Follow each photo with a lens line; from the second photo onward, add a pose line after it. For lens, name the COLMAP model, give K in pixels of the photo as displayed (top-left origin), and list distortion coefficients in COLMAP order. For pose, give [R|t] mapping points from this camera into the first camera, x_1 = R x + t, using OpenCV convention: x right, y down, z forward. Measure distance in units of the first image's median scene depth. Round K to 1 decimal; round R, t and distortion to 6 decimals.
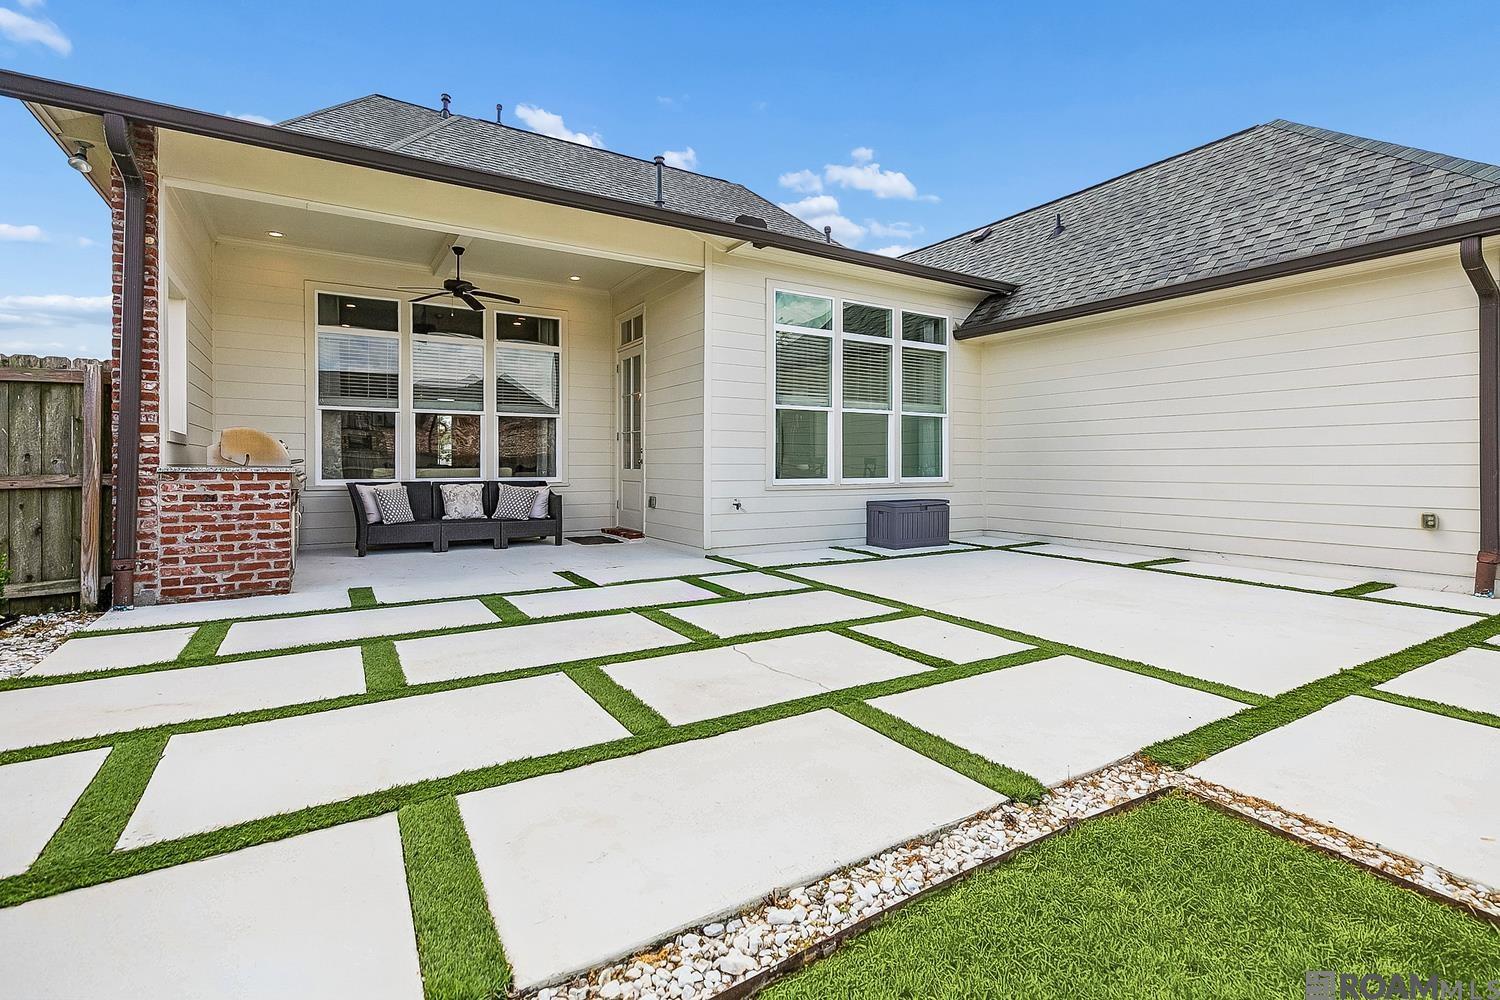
lens RADIAL K [[680.6, 0, 741.9], [0, 680.6, 472.4], [0, 0, 1]] dist [0.000170, 0.001853]
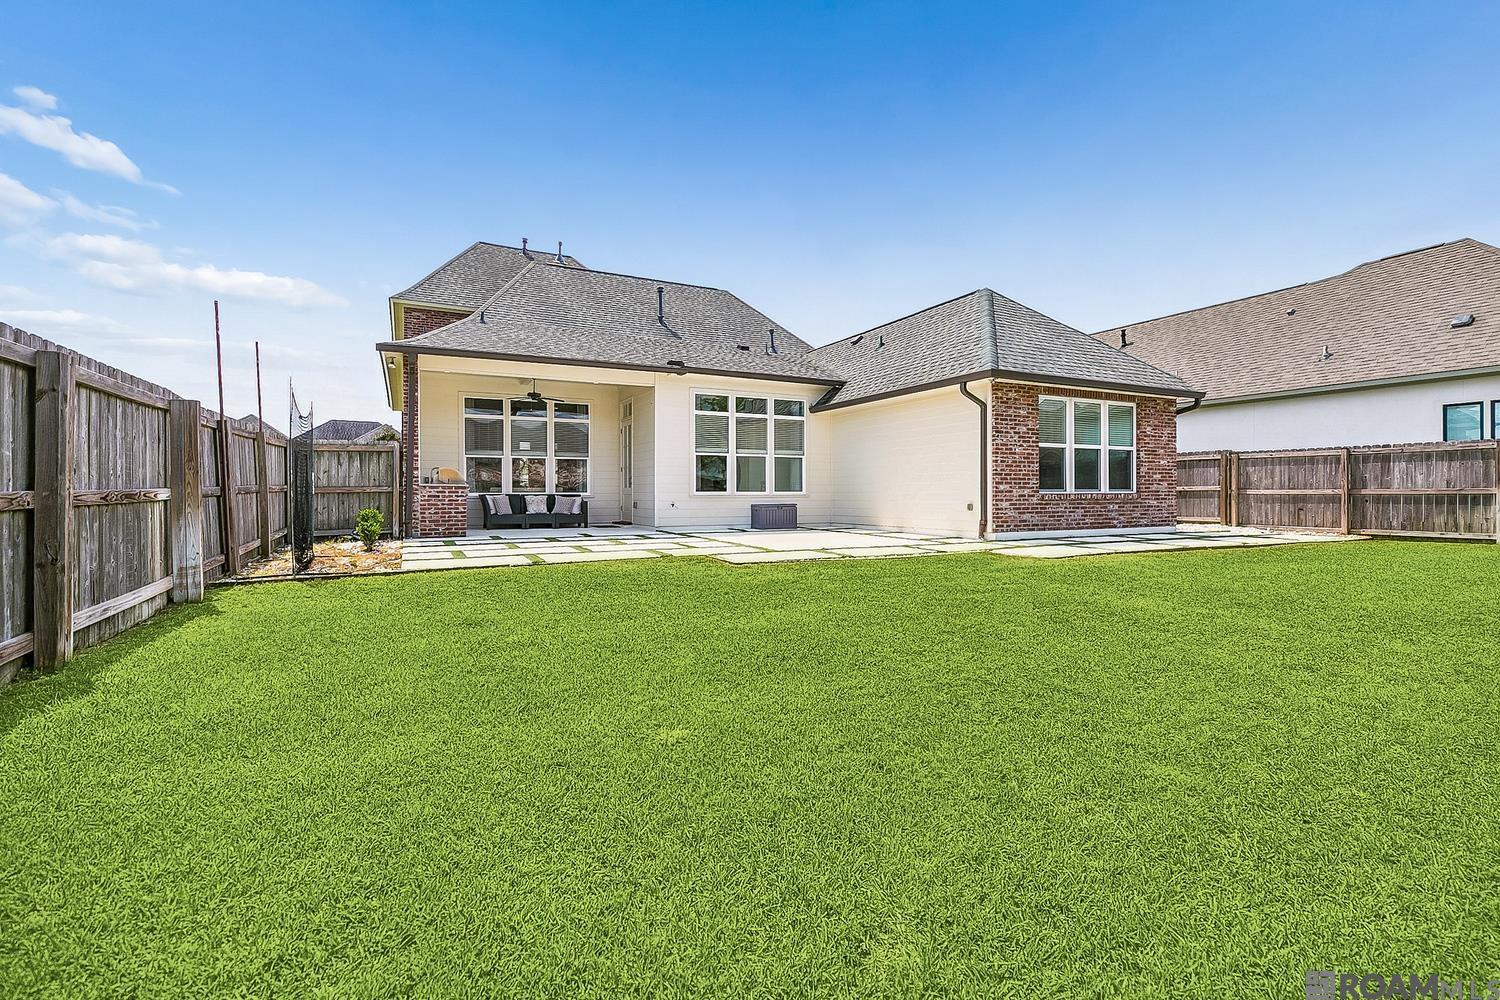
lens RADIAL K [[680.6, 0, 754.7], [0, 680.6, 493.4], [0, 0, 1]] dist [0.000170, 0.001853]
pose [[0.997188, -0.003121, -0.074882, 0.332013], [0.002180, 0.999918, -0.012646, 0.036389], [0.074915, 0.012447, 0.997112, -0.829012]]
